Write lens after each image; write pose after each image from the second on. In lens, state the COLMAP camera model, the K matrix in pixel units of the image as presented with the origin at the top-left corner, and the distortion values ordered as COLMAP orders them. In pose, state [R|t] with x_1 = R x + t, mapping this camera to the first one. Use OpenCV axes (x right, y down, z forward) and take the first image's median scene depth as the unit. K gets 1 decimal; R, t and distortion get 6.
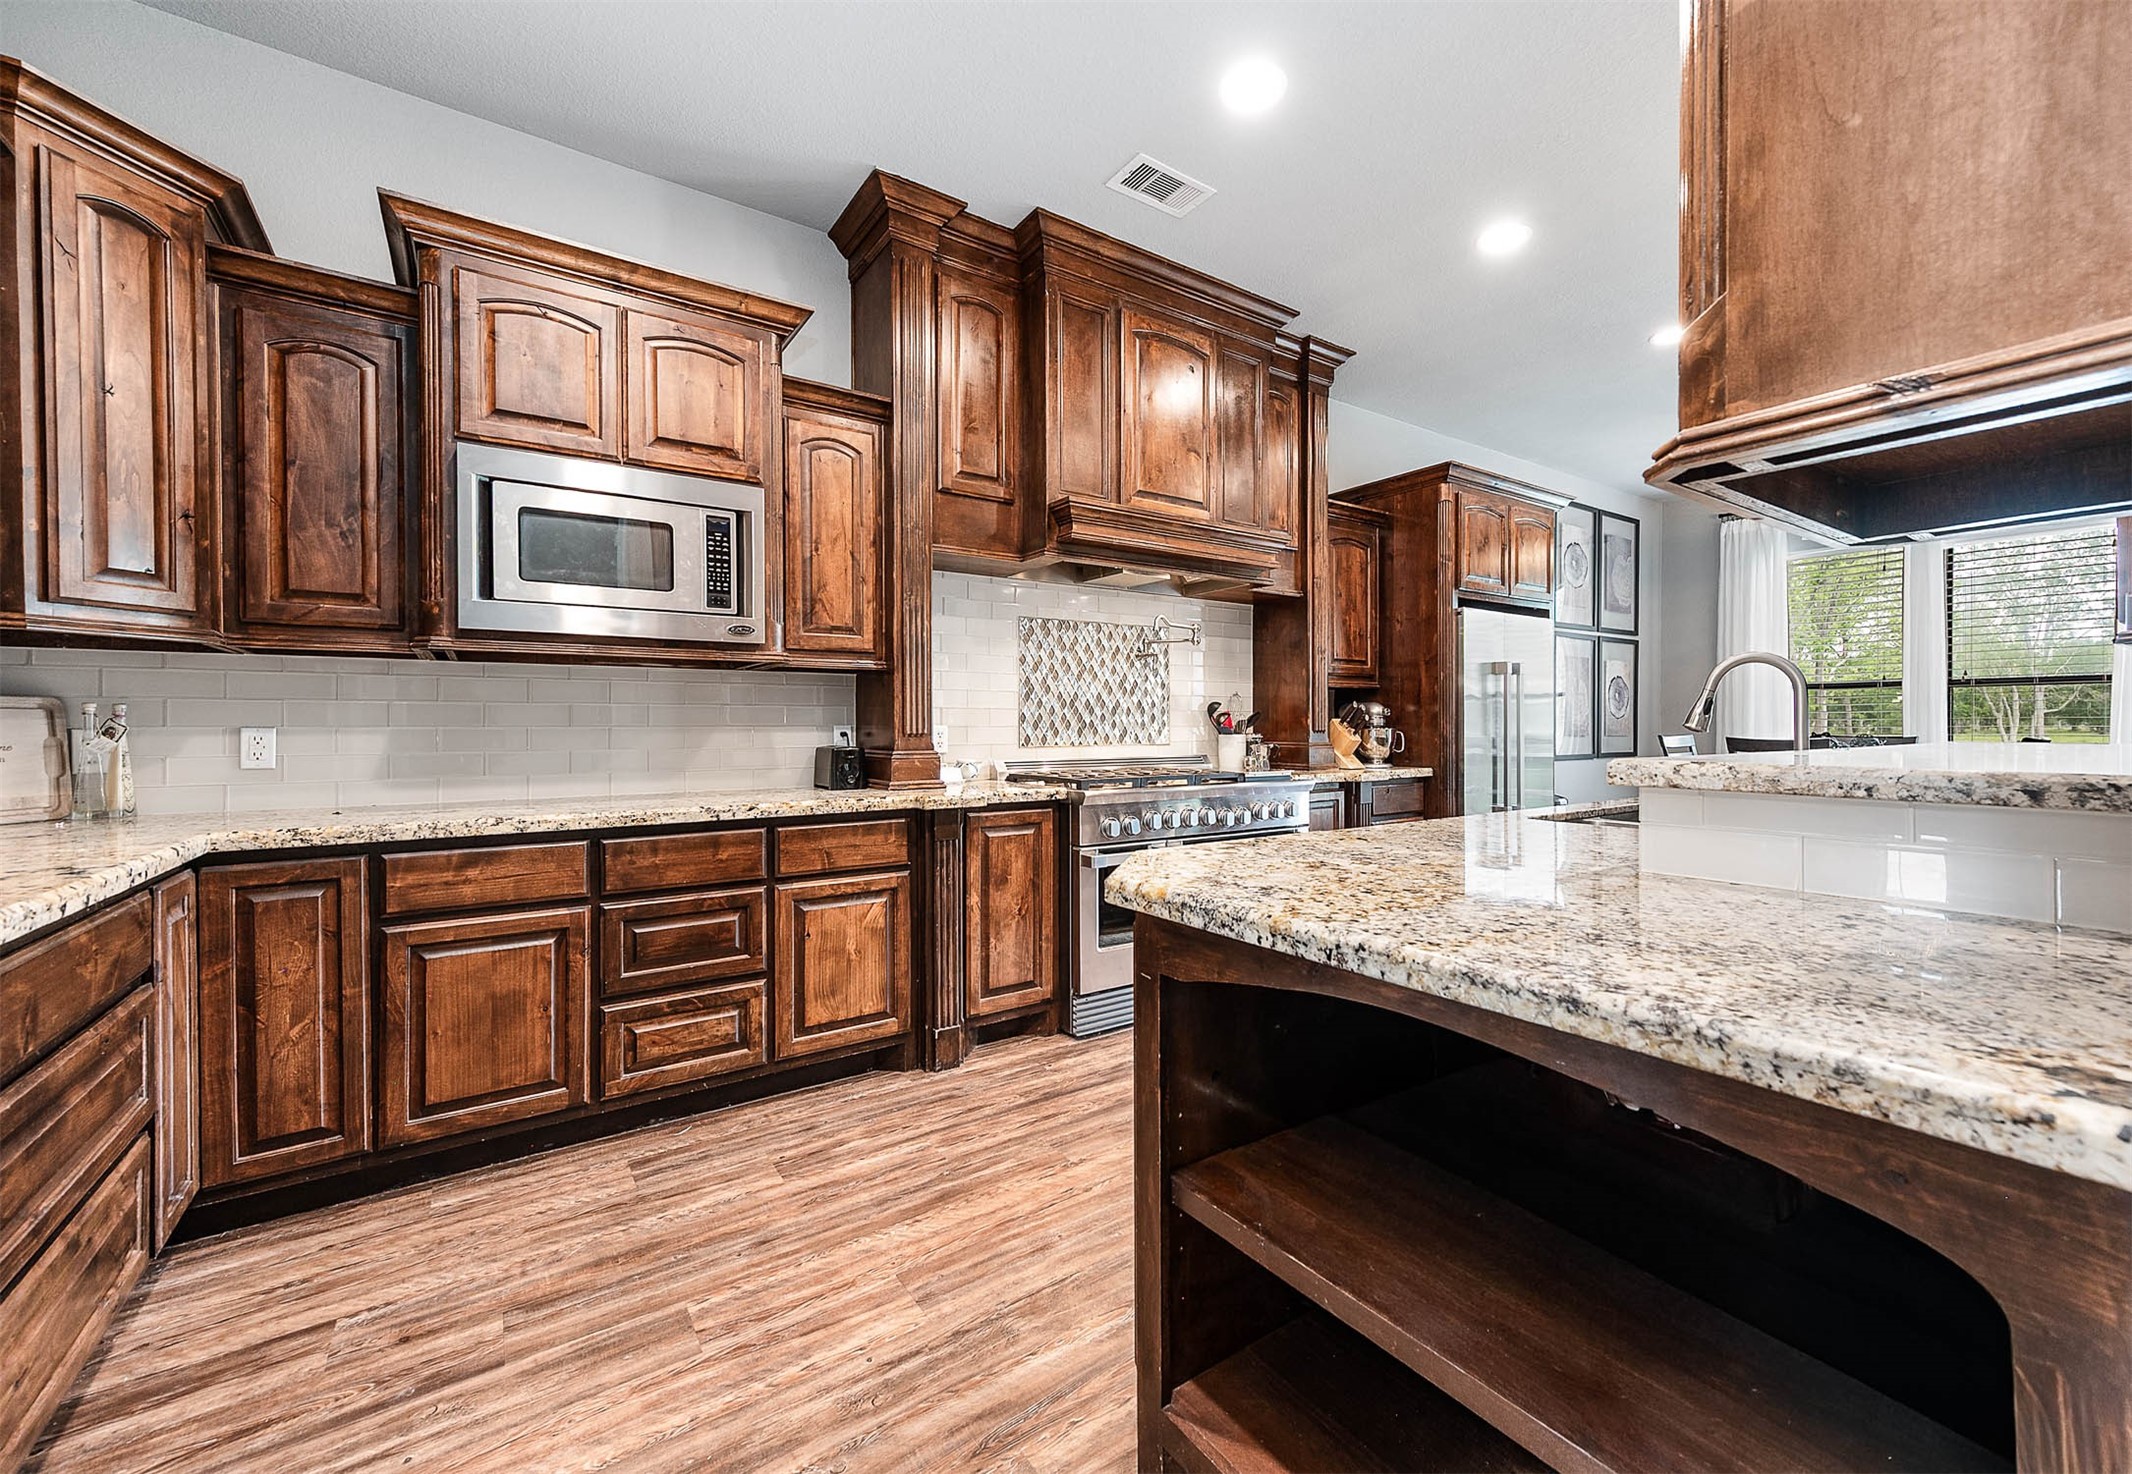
lens RADIAL K [[864.7, 0, 1111.9], [0, 864.7, 723.7], [0, 0, 1]] dist [0.002909, 0.000173]
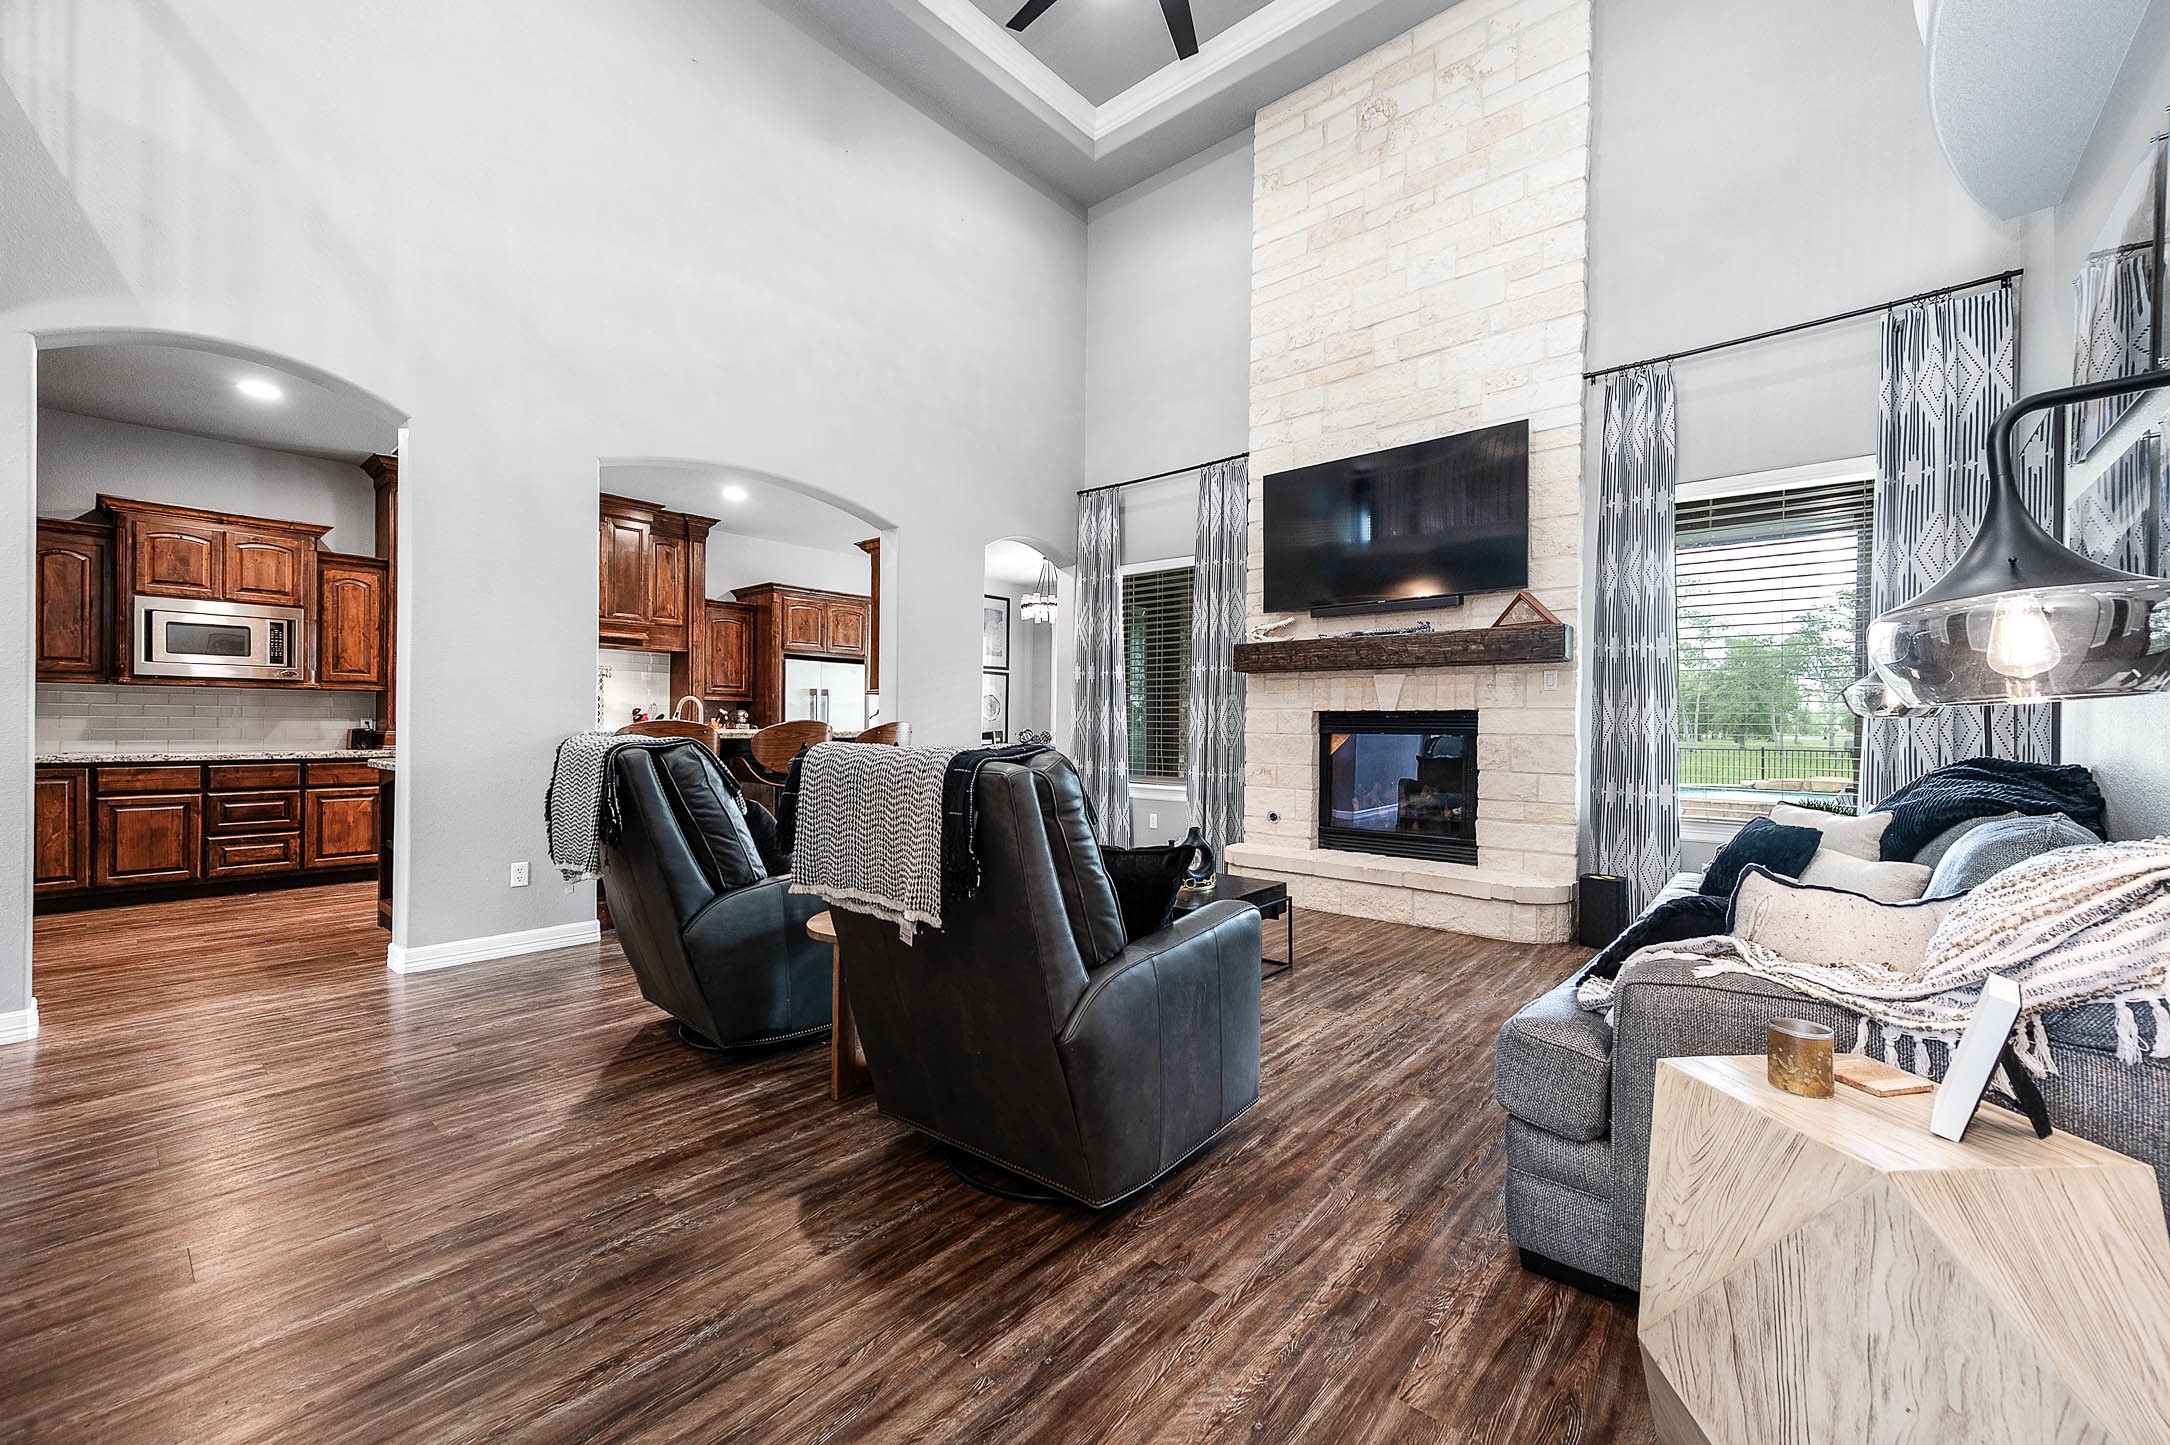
lens RADIAL K [[859.3, 0, 1085.0], [0, 859.3, 722.5], [0, 0, 1]] dist [0.010726, -0.000068]
pose [[0.973064, 0.011714, 0.230237, 0.849985], [-0.011524, 0.999931, -0.002171, -0.002633], [-0.230247, -0.000541, 0.973132, -1.324488]]
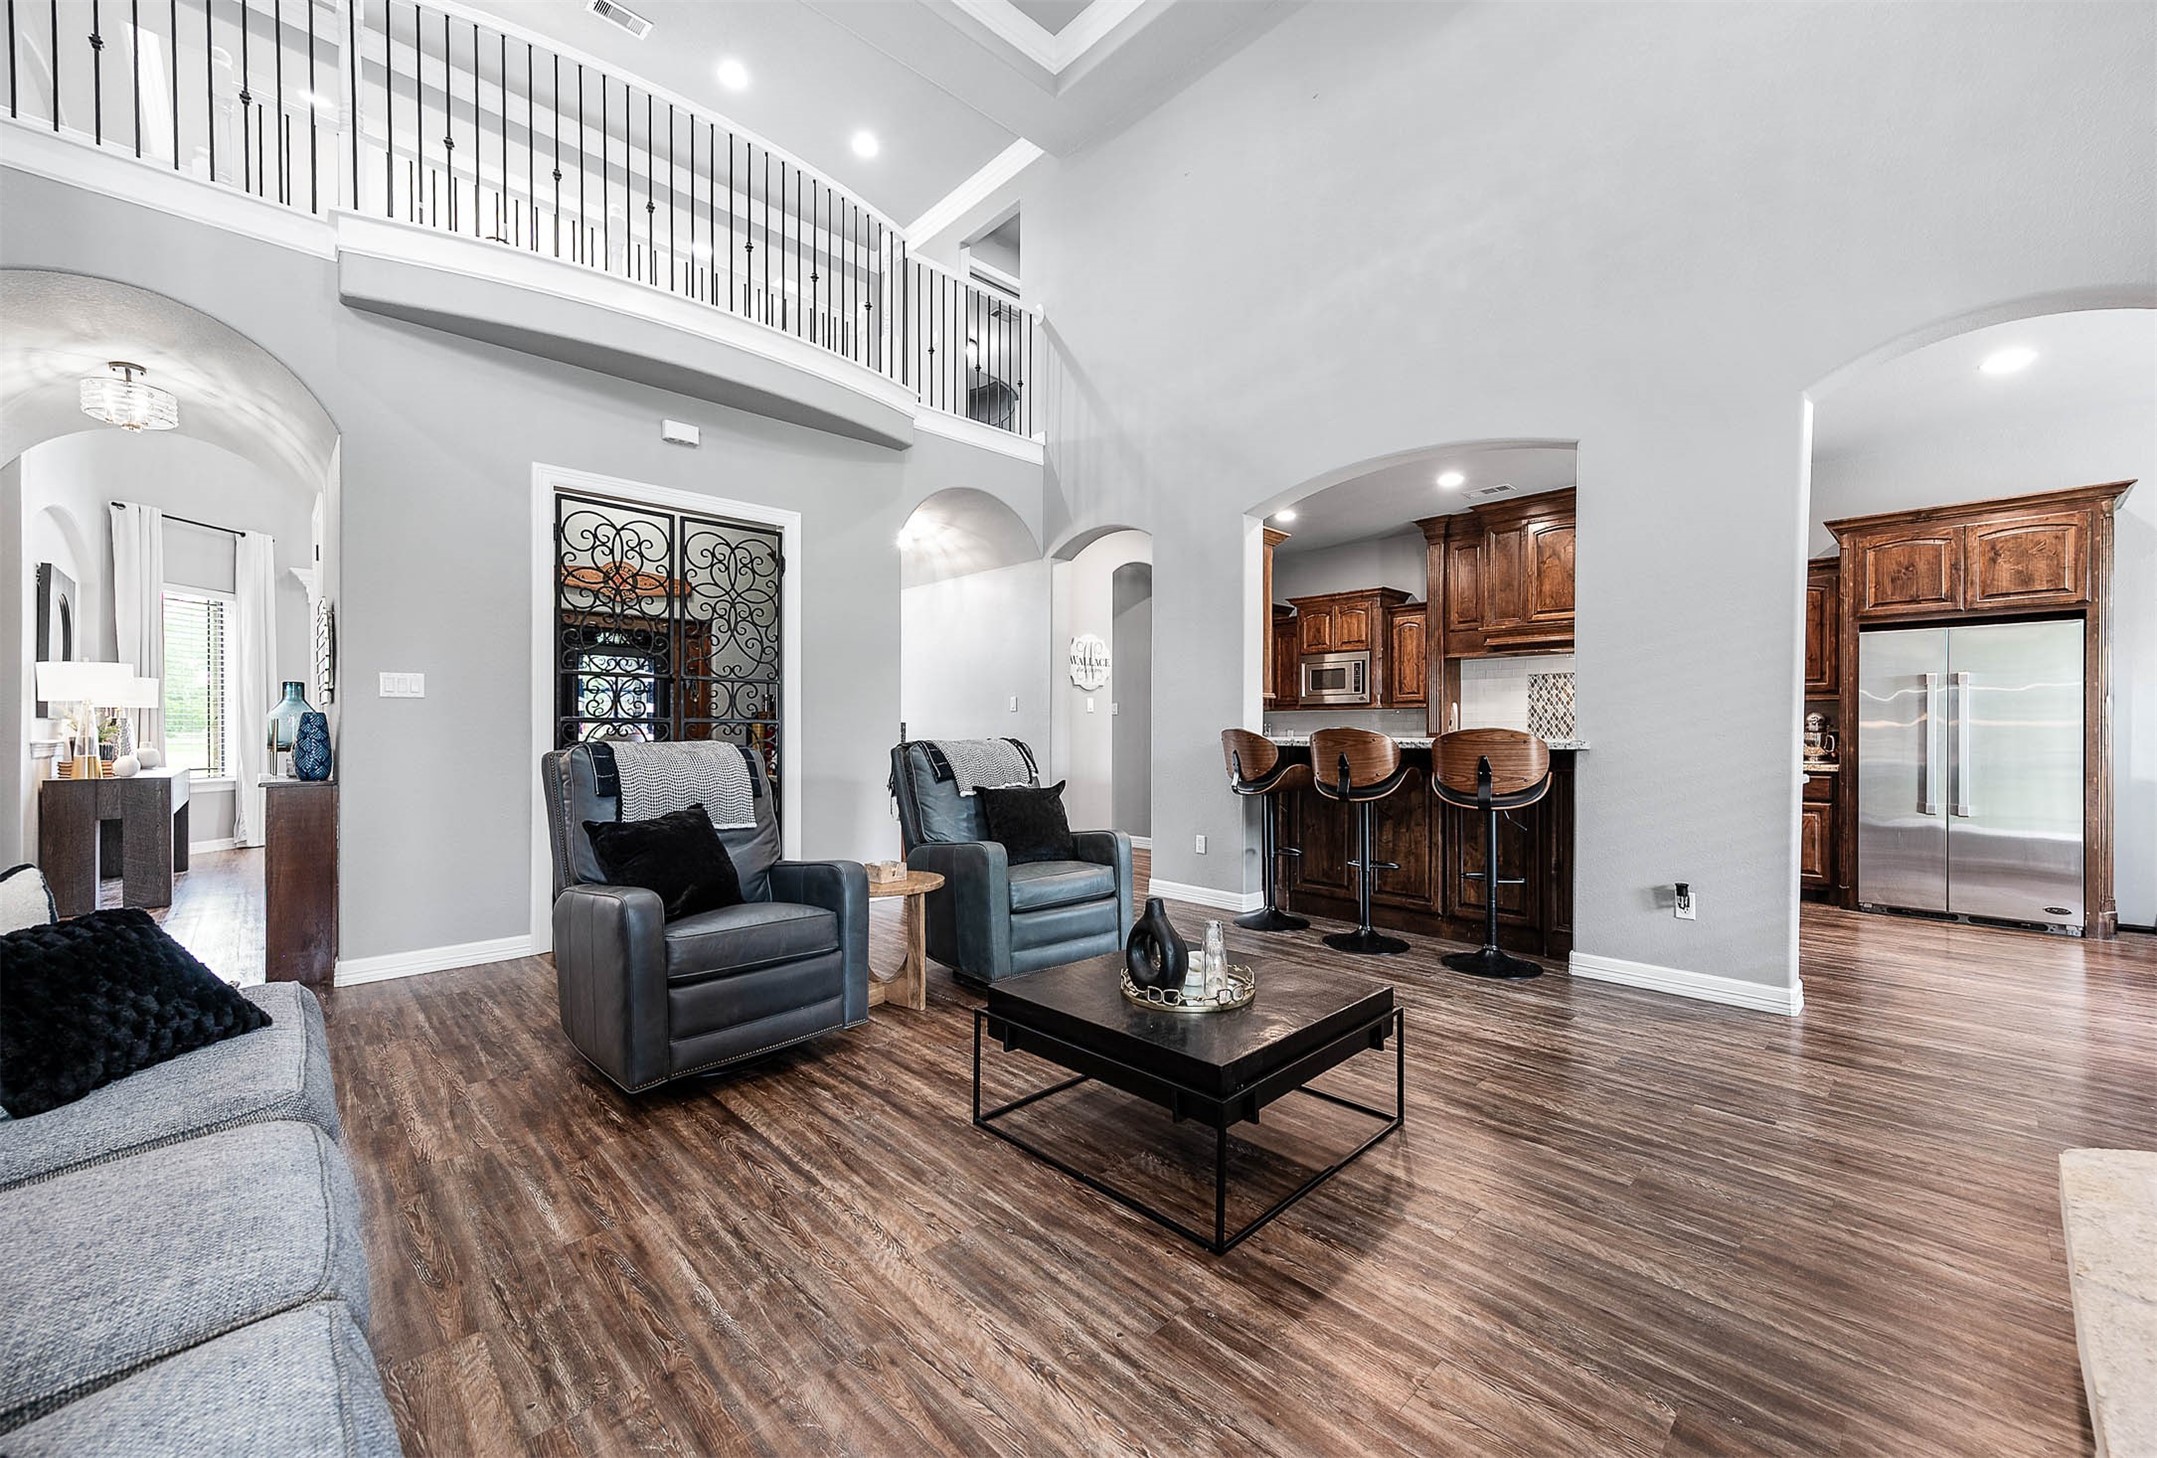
lens RADIAL K [[850.4, 0, 1093.4], [0, 850.4, 727.8], [0, 0, 1]] dist [0.011848, -0.000015]
pose [[0.146408, 0.000346, -0.989224, 2.004051], [0.000996, 0.999999, 0.000497, -0.005451], [0.989224, -0.001058, 0.146407, -0.324055]]
